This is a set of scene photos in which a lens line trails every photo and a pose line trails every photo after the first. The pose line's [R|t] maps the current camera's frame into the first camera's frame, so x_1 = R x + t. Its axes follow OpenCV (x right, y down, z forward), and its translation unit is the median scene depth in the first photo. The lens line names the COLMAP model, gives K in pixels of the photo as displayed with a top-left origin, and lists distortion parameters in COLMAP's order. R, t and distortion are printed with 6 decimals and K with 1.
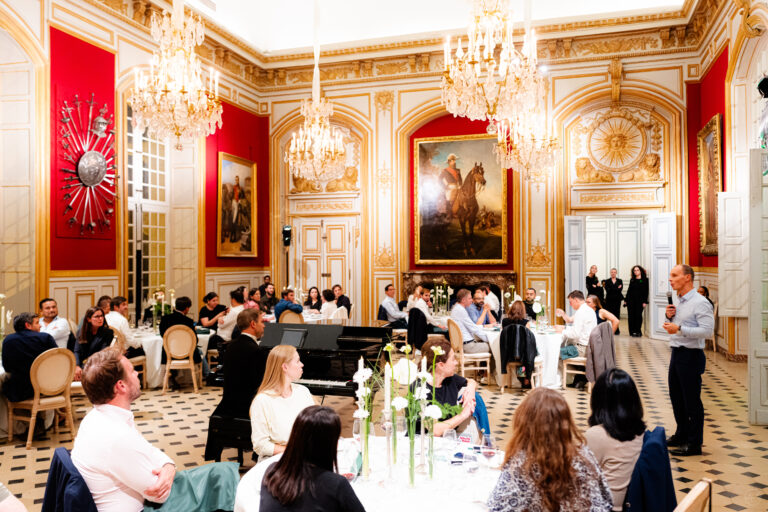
lens RADIAL K [[665.9, 0, 384.0], [0, 665.9, 256.0], [0, 0, 1]] dist [0.006936, 0.006237]
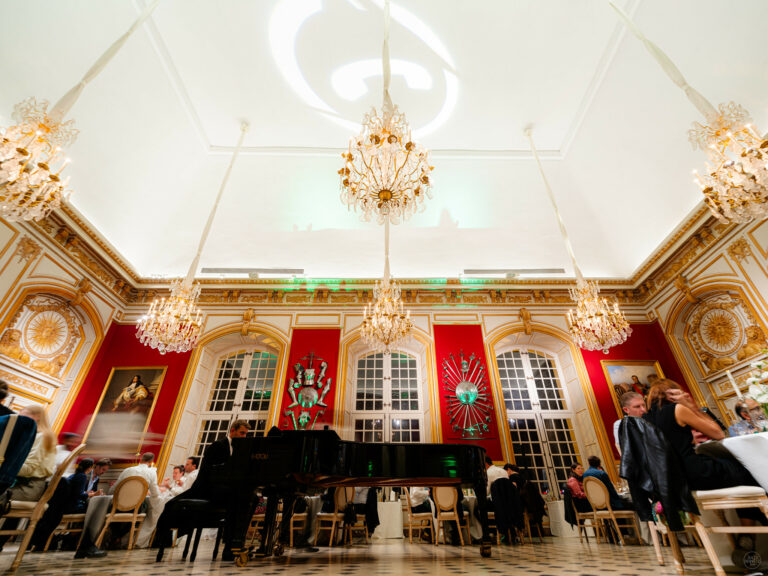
lens RADIAL K [[377.2, 0, 384.0], [0, 377.2, 288.0], [0, 0, 1]] dist [0.000399, 0.000468]
pose [[0.281010, -0.525567, -0.803002, 0.270410], [0.000147, 0.836741, -0.547598, 0.114366], [0.959705, 0.153762, 0.235210, 0.387459]]
